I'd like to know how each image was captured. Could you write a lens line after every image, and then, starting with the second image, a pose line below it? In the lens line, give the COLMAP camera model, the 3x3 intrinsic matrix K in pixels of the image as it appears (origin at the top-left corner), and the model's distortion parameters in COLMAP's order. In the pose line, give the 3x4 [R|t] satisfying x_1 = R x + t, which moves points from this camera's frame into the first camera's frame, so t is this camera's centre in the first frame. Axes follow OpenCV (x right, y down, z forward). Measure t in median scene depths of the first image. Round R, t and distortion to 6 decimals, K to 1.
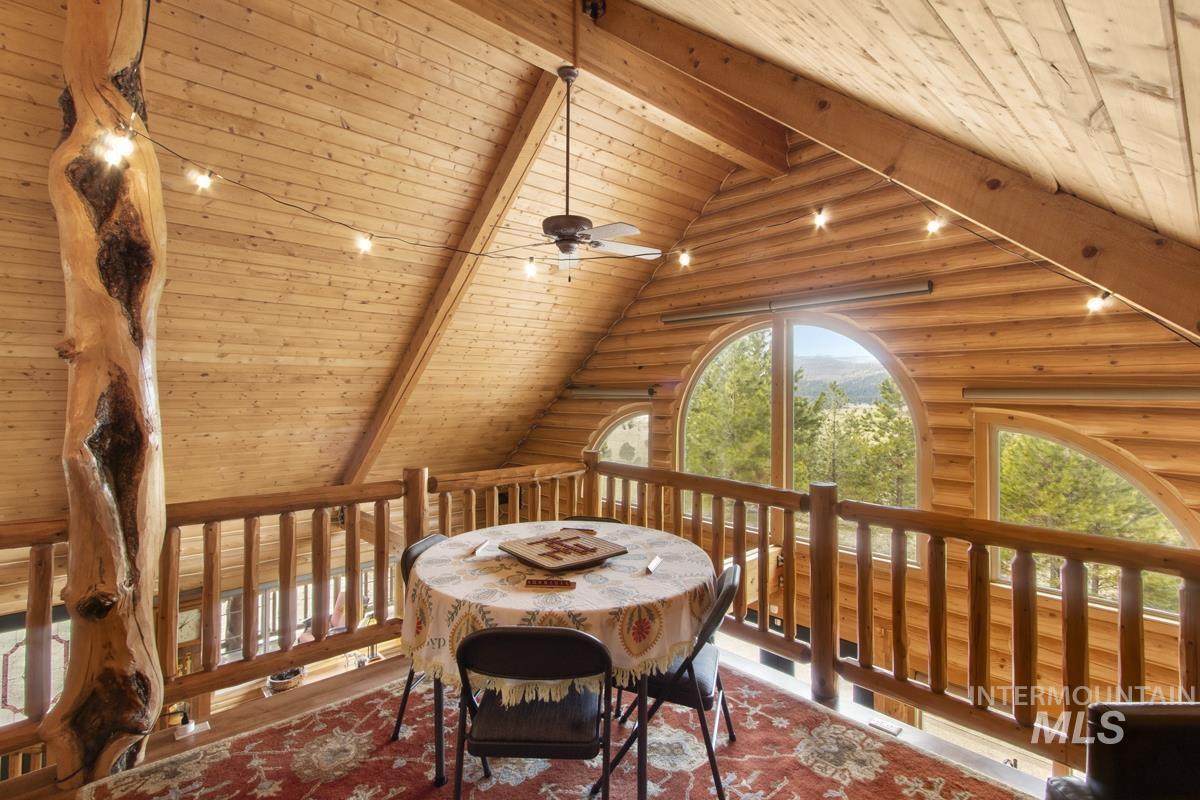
lens RADIAL K [[557.7, 0, 600.2], [0, 557.7, 385.2], [0, 0, 1]] dist [0.002147, 0.000323]
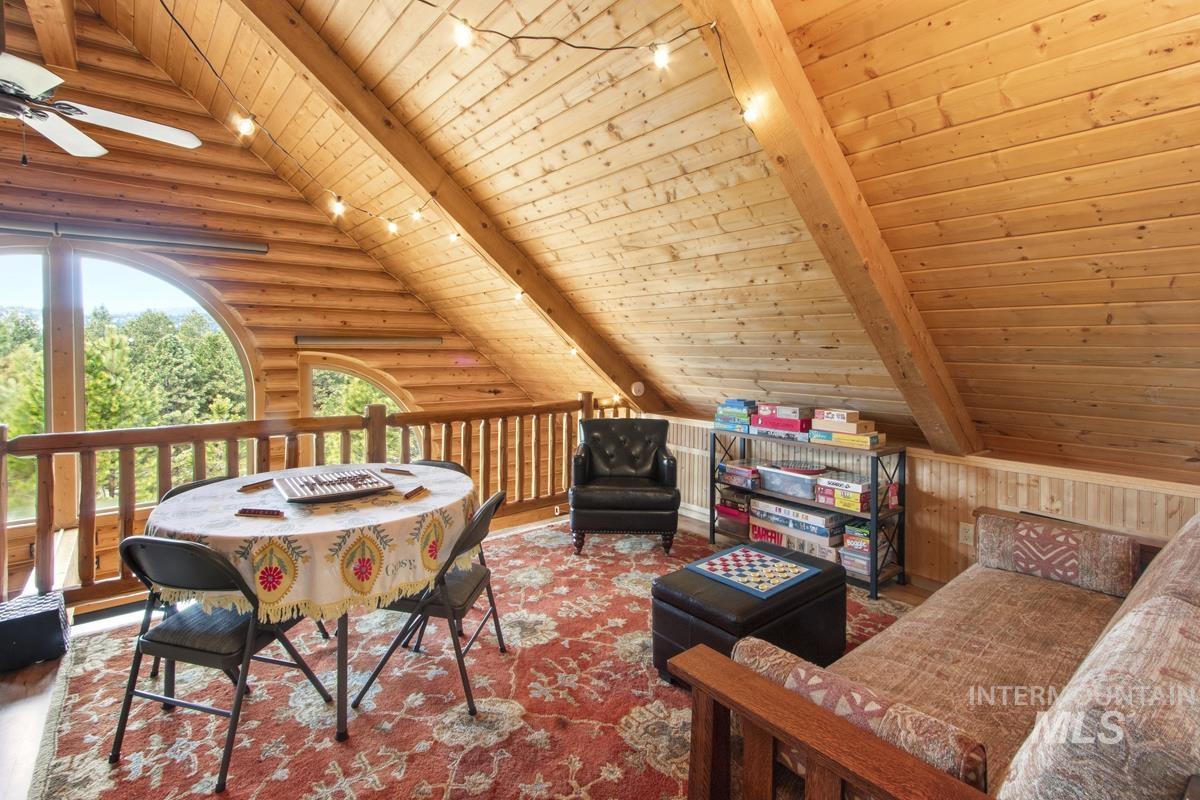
lens RADIAL K [[574.6, 0, 600.1], [0, 574.6, 358.6], [0, 0, 1]] dist [0.000431, -0.000021]
pose [[0.054311, -0.022305, 0.998275, -0.608948], [-0.009049, 0.999698, 0.022829, 0.020353], [-0.998483, -0.010274, 0.054093, 0.248304]]
